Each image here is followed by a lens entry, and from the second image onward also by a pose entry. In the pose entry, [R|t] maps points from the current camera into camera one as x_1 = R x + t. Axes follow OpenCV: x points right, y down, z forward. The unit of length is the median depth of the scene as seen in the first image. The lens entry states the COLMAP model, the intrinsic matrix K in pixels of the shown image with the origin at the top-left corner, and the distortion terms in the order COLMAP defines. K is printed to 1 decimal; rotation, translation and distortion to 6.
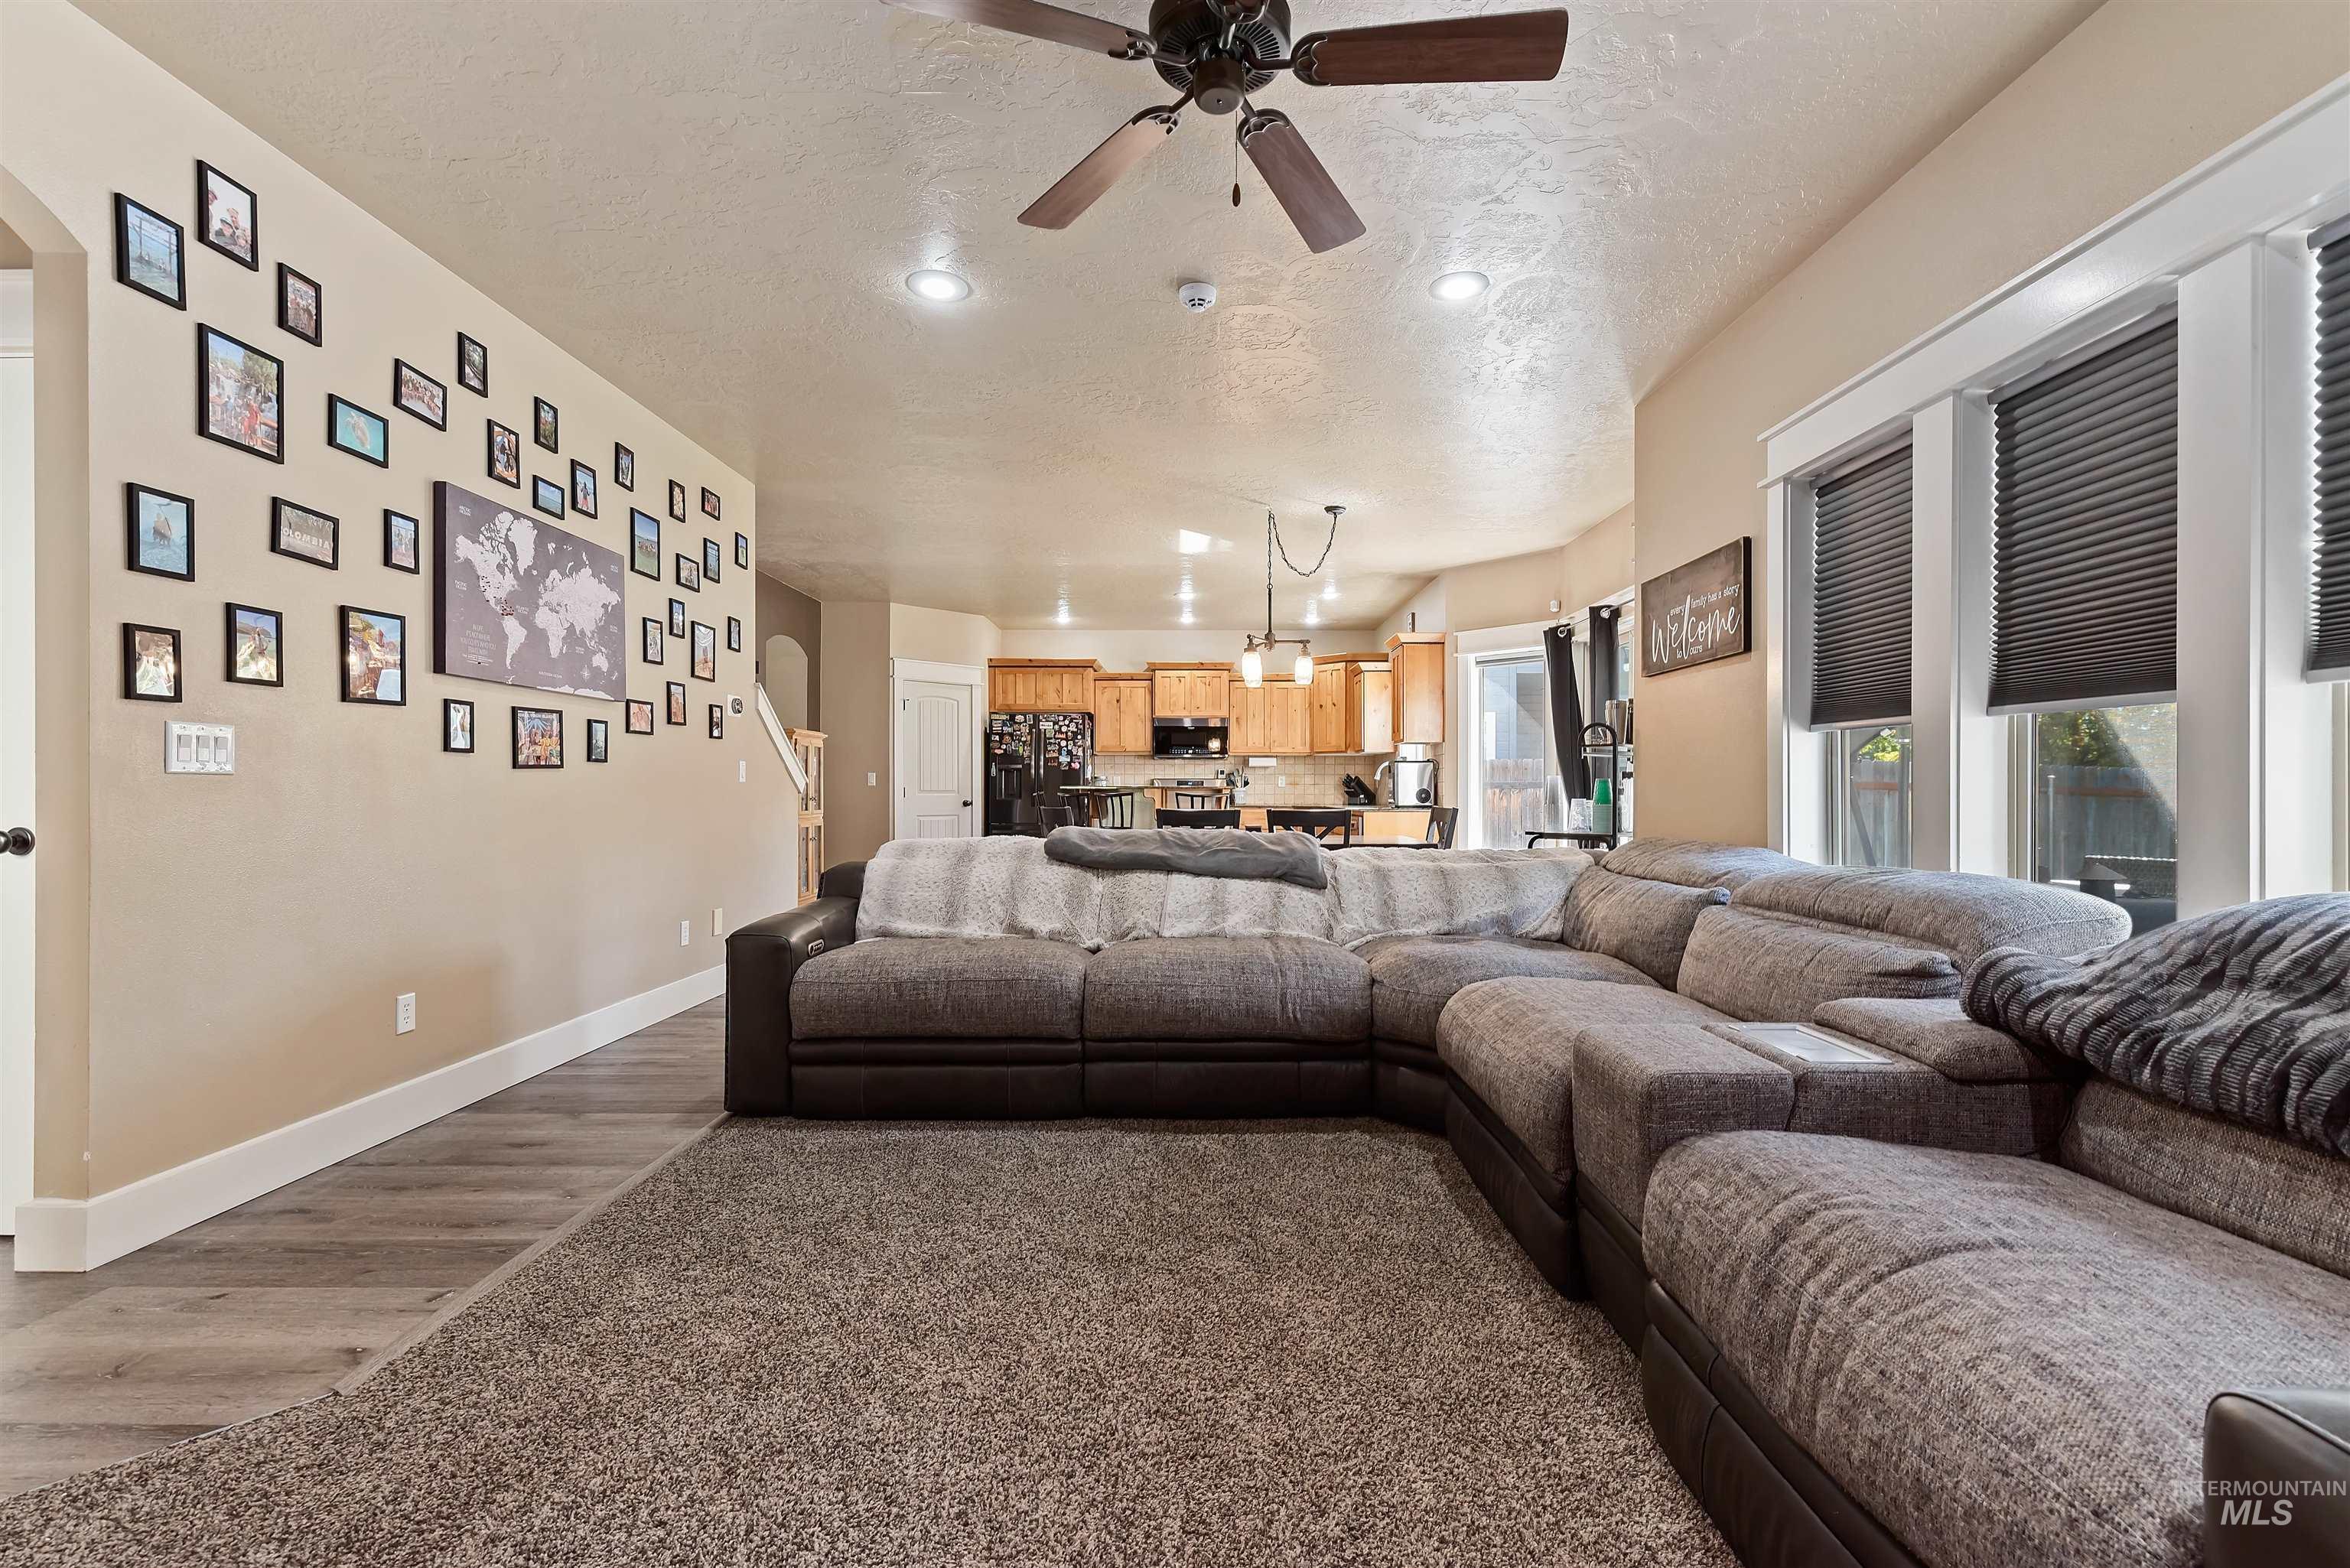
lens RADIAL K [[1027.9, 0, 1203.1], [0, 1027.9, 782.8], [0, 0, 1]] dist [0.005313, -0.001188]
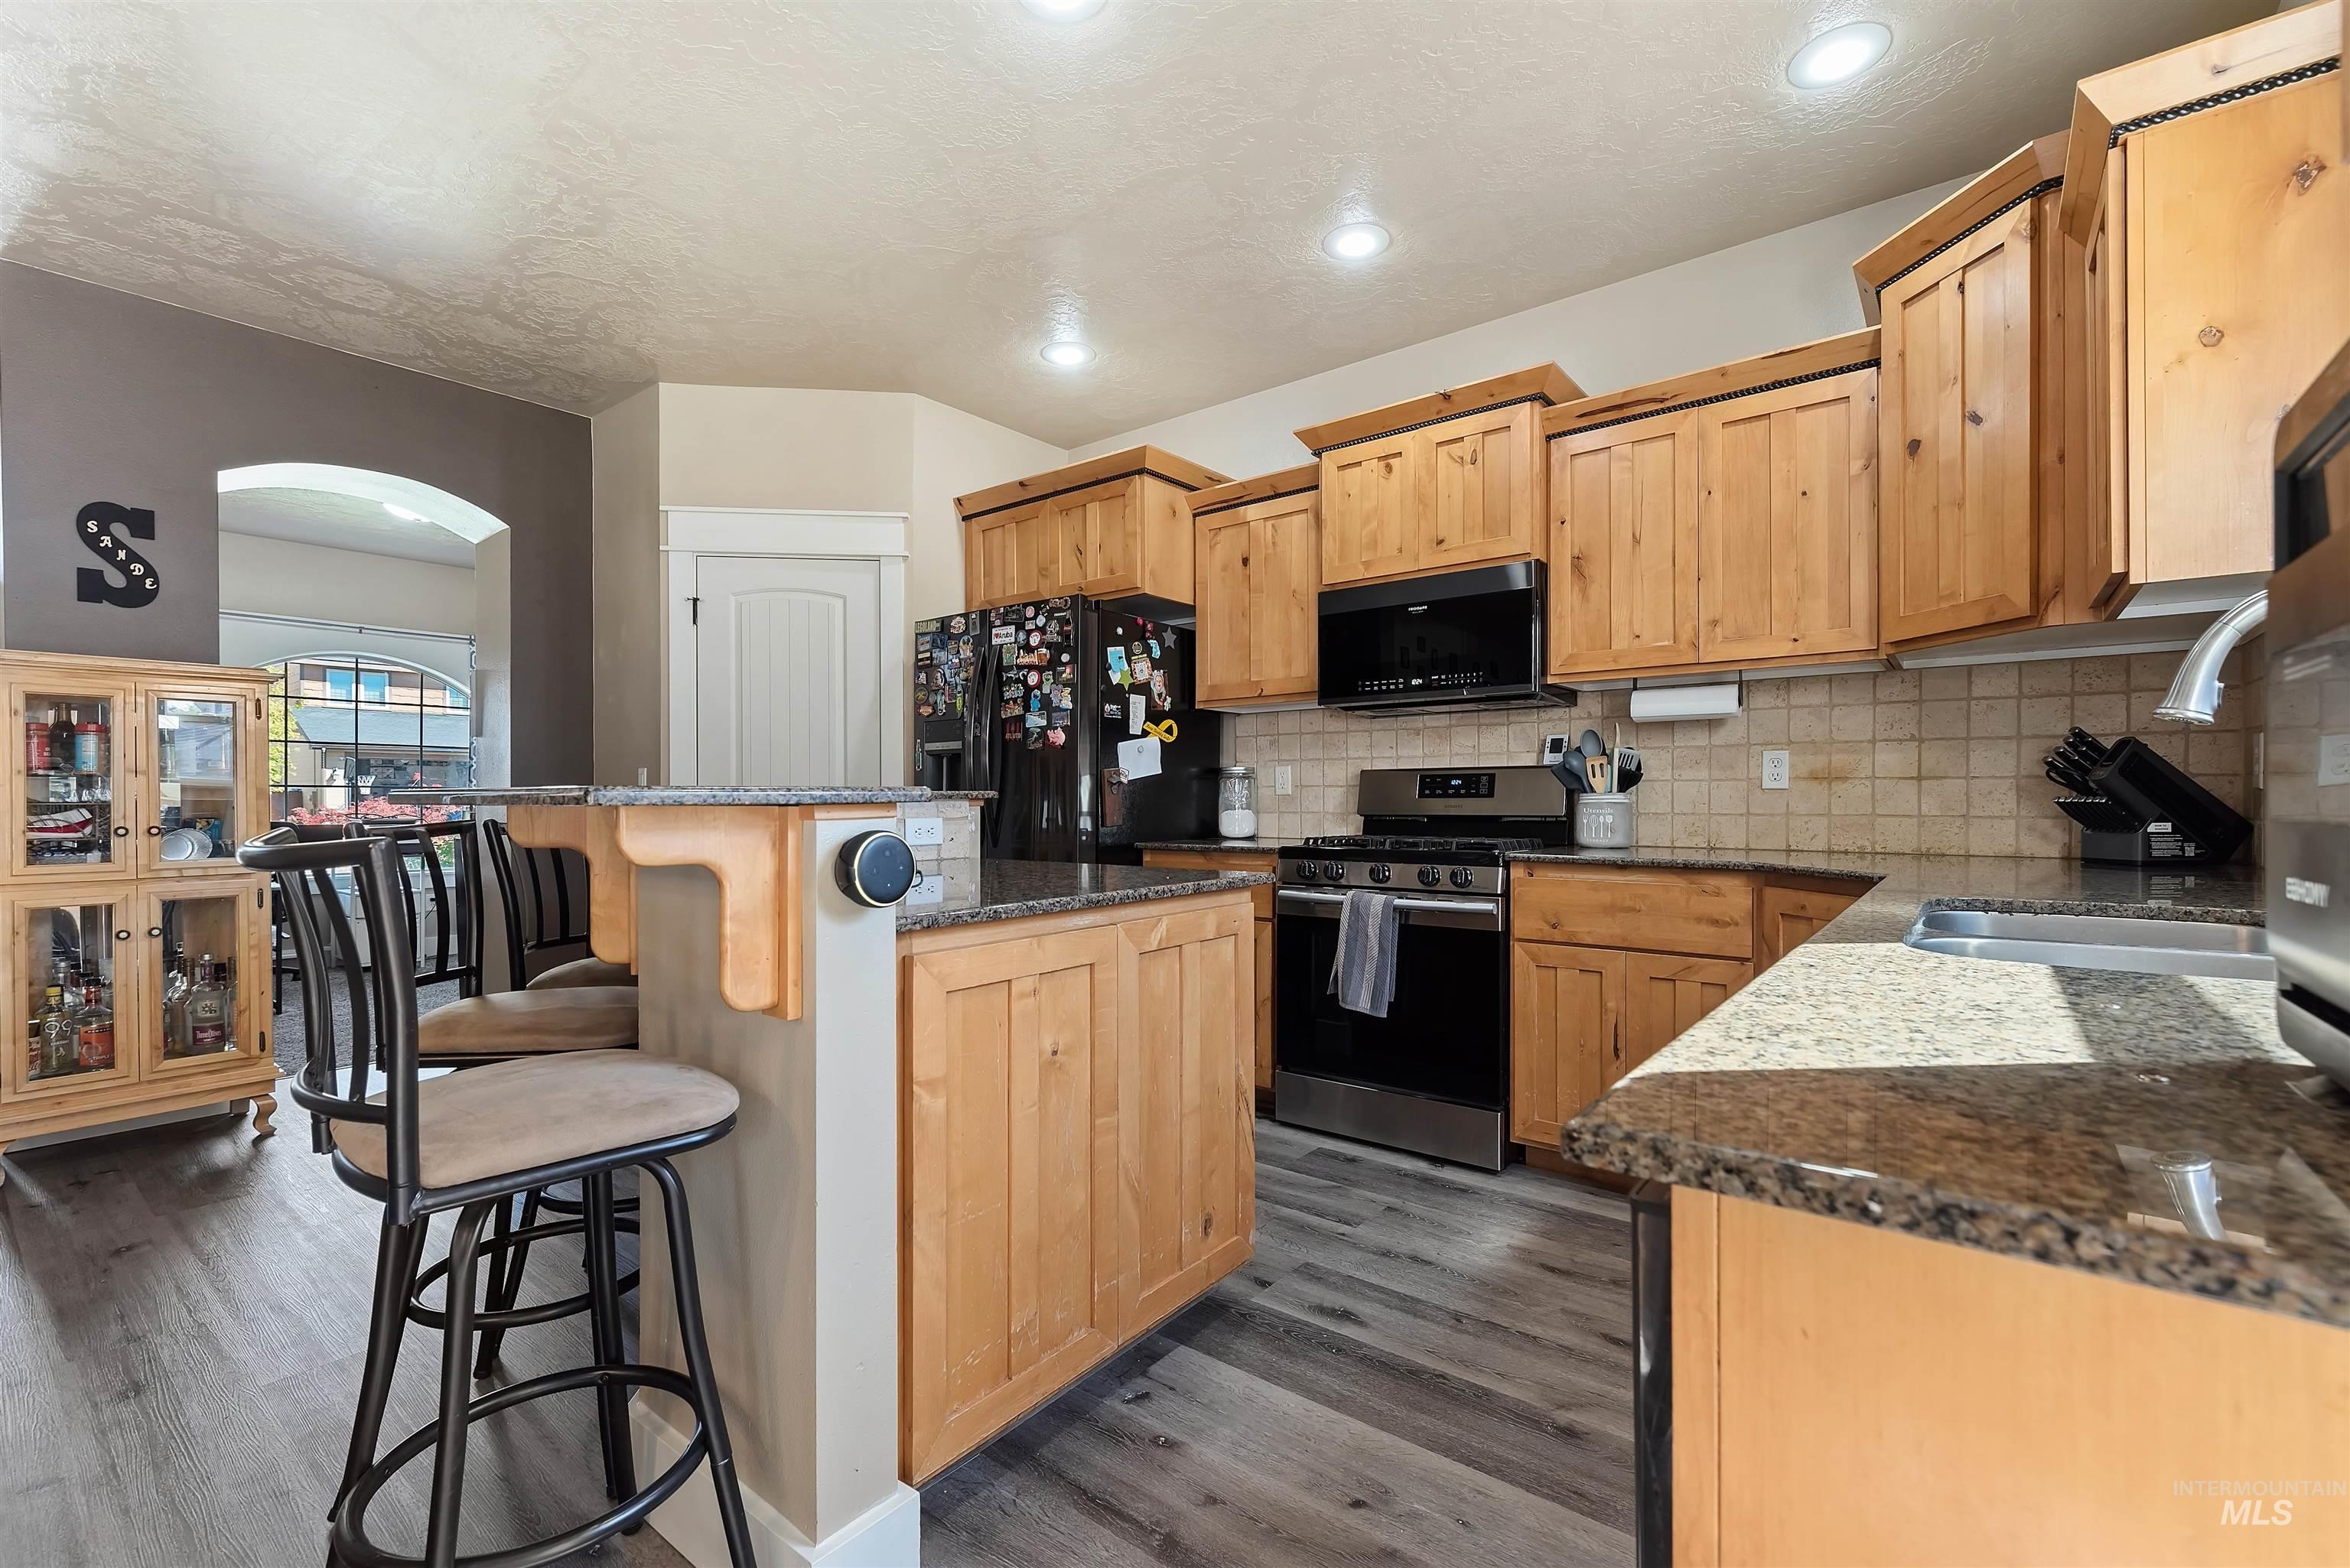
lens RADIAL K [[1027.9, 0, 1194.1], [0, 1027.9, 804.9], [0, 0, 1]] dist [0.005313, -0.001188]
pose [[0.781895, -0.002874, -0.623403, 0.405997], [0.010359, 0.999911, 0.008382, 0.013647], [0.623324, -0.013012, 0.781855, 2.149919]]
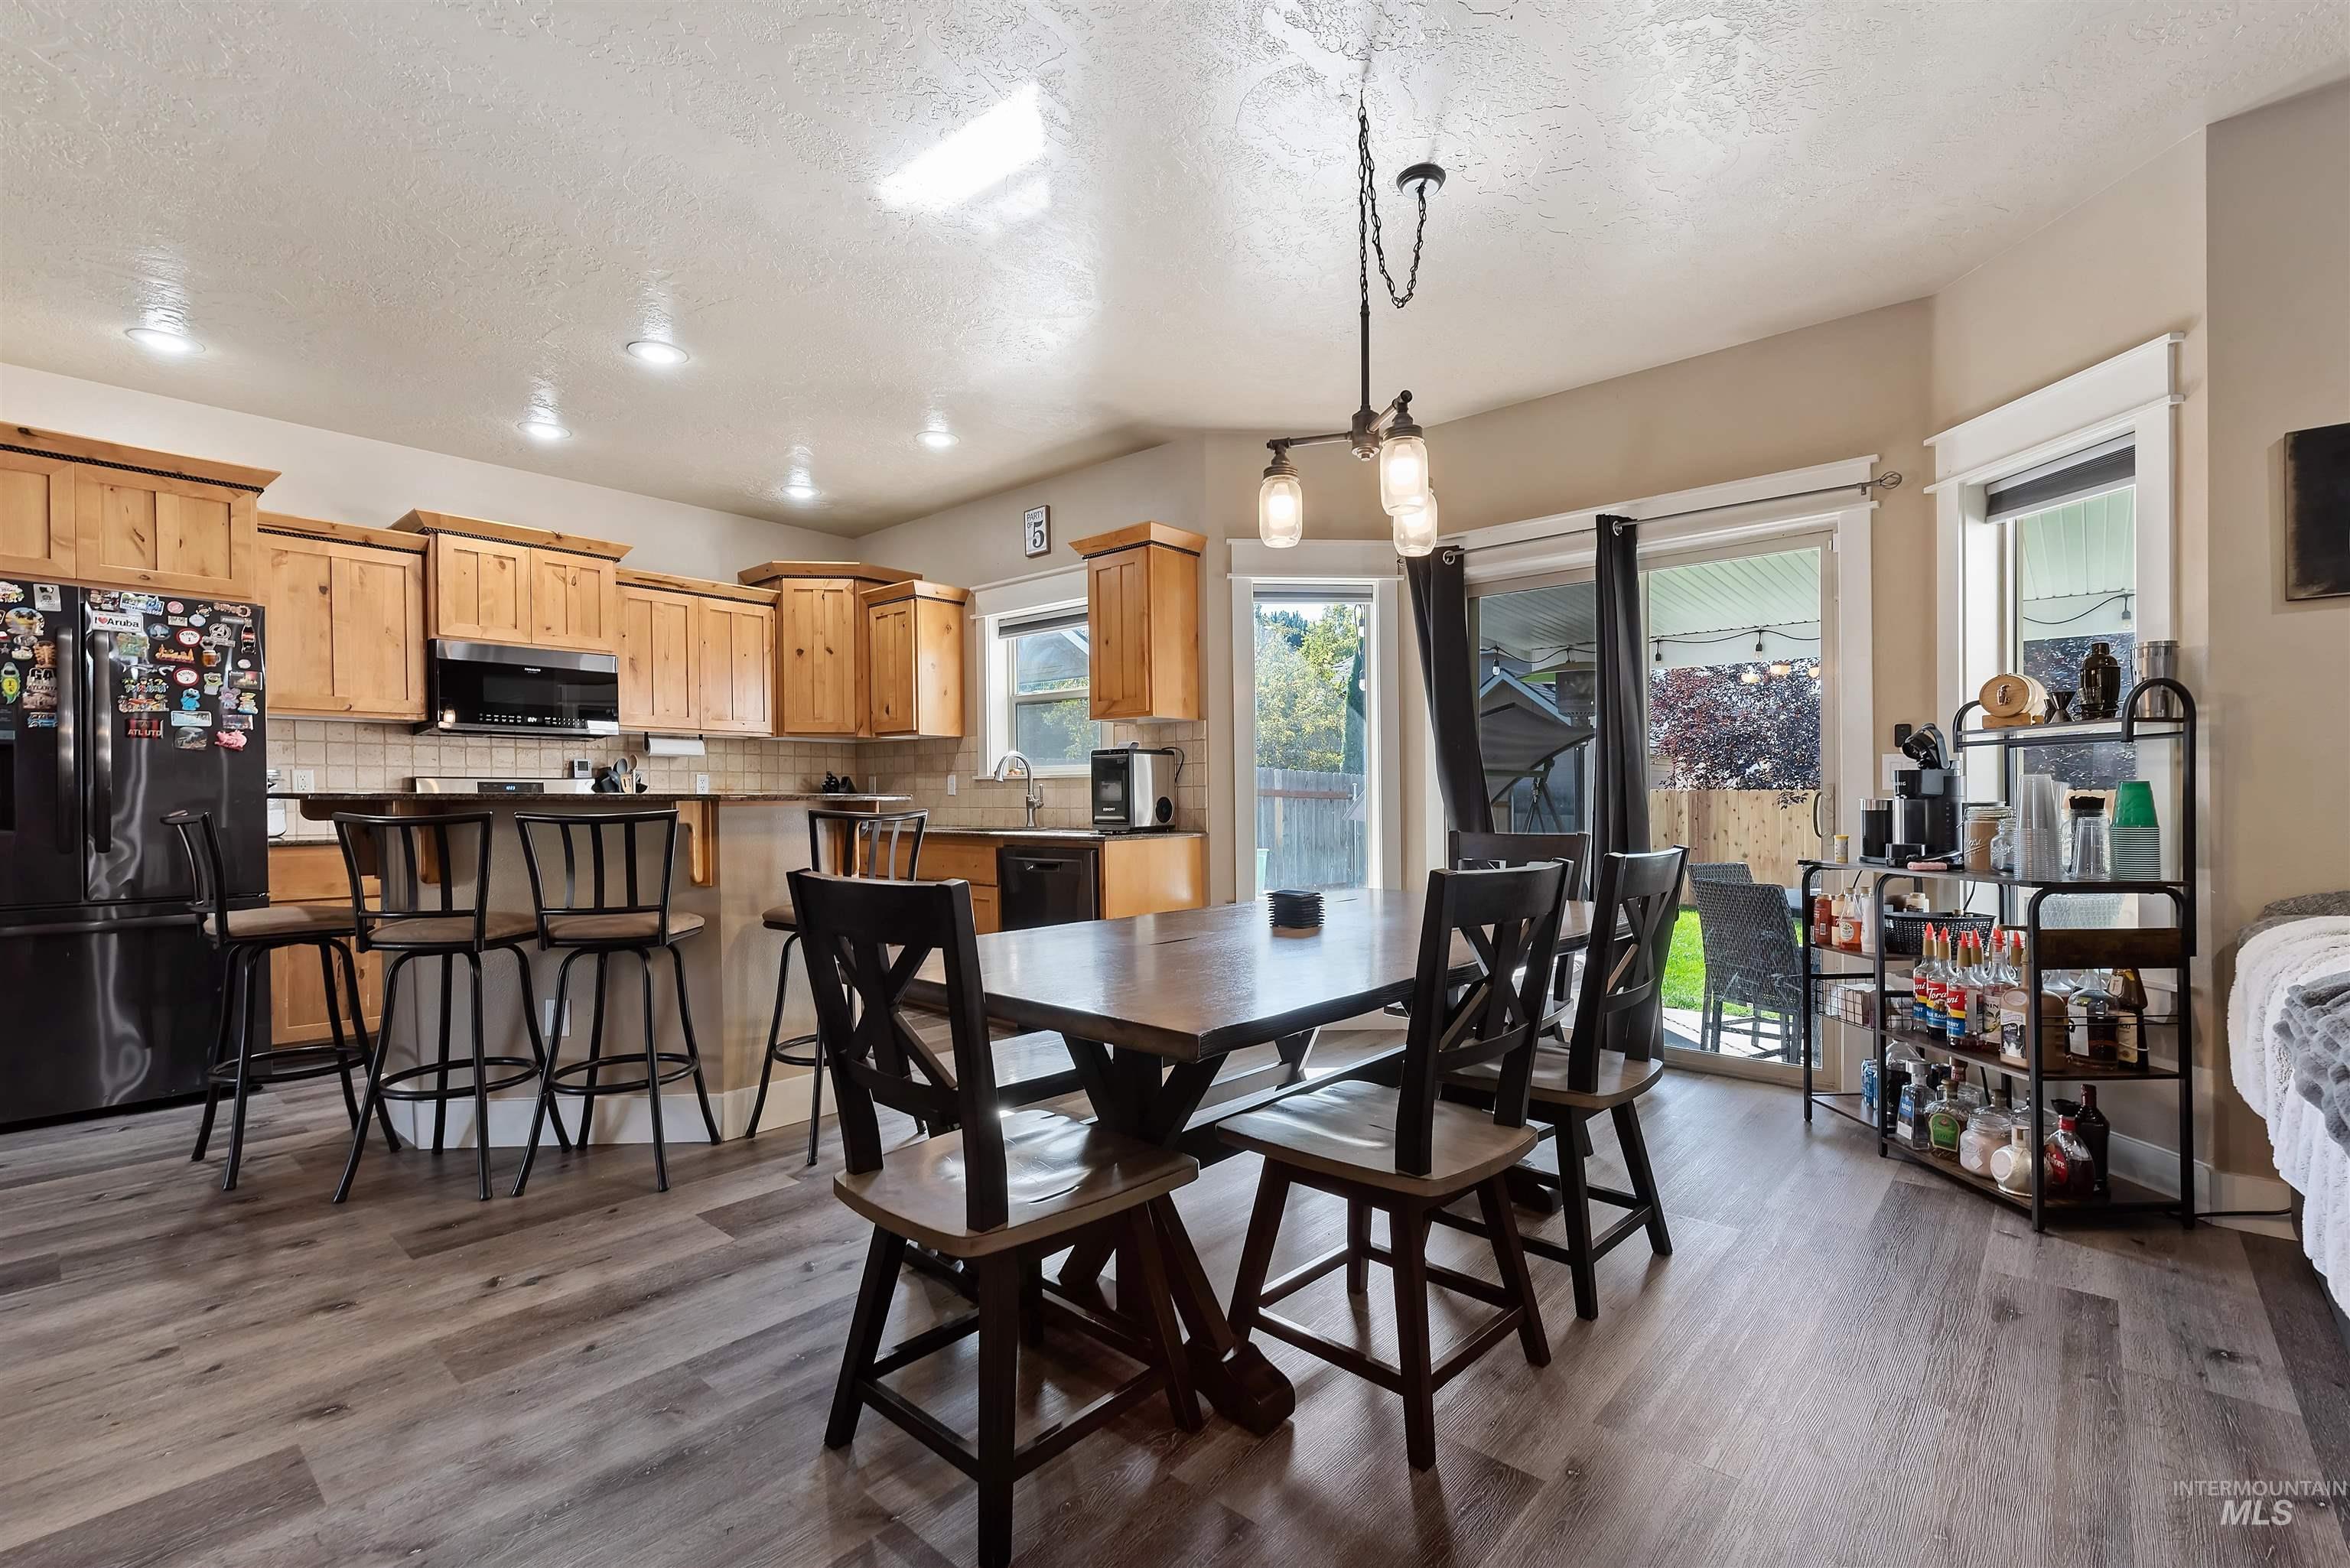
lens RADIAL K [[1027.9, 0, 1196.5], [0, 1027.9, 797.1], [0, 0, 1]] dist [0.005313, -0.001188]
pose [[0.658255, -0.004096, 0.752784, -0.508170], [-0.001448, 0.999976, 0.006707, 0.003964], [-0.752794, -0.005505, 0.658233, 1.405181]]
